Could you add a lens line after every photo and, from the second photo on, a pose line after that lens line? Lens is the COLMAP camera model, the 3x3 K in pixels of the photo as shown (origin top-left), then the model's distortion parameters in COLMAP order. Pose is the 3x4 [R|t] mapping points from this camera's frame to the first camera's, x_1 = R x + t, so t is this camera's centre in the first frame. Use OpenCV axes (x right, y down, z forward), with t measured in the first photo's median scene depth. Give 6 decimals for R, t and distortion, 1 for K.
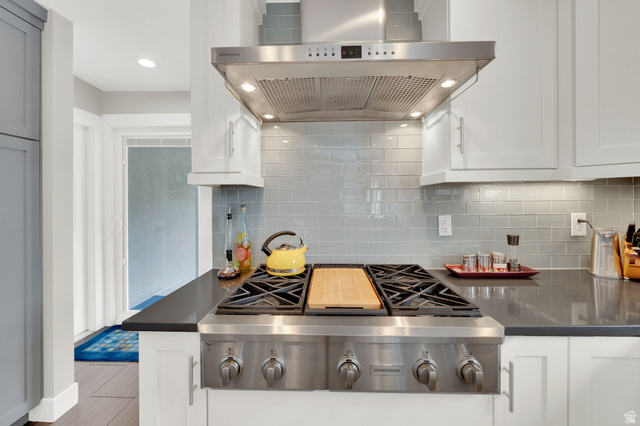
lens RADIAL K [[259.8, 0, 316.1], [0, 259.8, 199.2], [0, 0, 1]] dist [-0.006675, 0.000789]
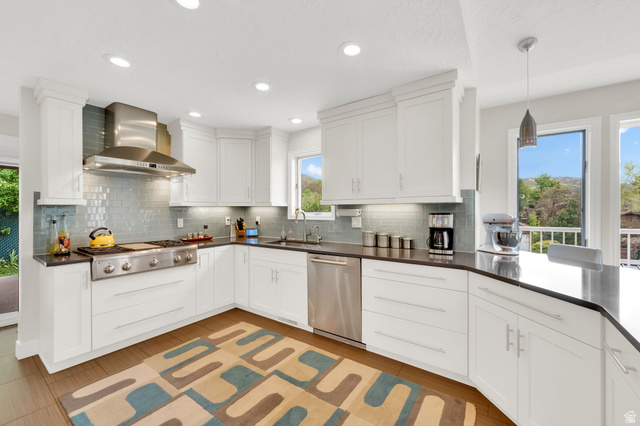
lens RADIAL K [[259.8, 0, 324.1], [0, 259.8, 213.5], [0, 0, 1]] dist [-0.006675, 0.000789]
pose [[0.545700, -0.001063, 0.837980, -0.876392], [0.001484, 0.999999, 0.000302, 0.015732], [-0.837979, 0.001078, 0.545701, -1.587925]]
